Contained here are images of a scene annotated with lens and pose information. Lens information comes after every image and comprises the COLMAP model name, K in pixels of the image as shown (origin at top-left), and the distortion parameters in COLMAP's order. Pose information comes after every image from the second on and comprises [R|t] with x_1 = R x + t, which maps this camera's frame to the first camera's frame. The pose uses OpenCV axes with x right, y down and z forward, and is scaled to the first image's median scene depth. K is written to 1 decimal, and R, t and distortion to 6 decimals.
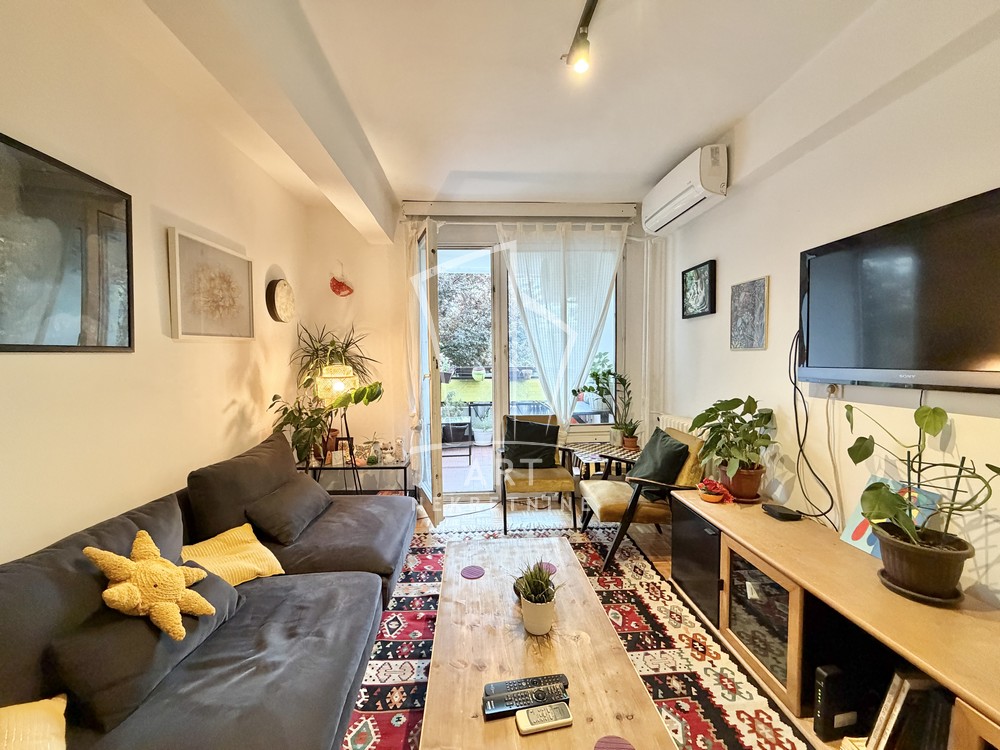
lens RADIAL K [[406.8, 0, 472.2], [0, 406.8, 379.8], [0, 0, 1]] dist [0.000305, -0.000621]
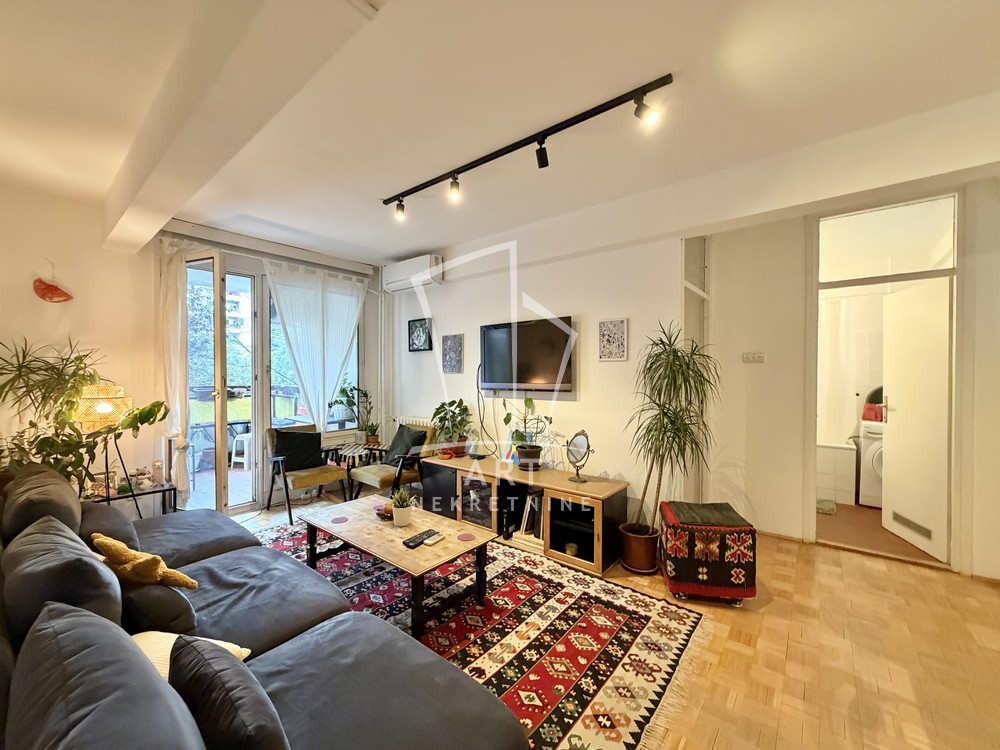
lens RADIAL K [[406.8, 0, 474.7], [0, 406.8, 382.3], [0, 0, 1]] dist [0.000305, -0.000621]
pose [[0.709194, -0.006345, 0.704985, -0.412604], [0.033617, 0.999126, -0.024826, 0.010111], [-0.704212, 0.041306, 0.708788, -0.259969]]
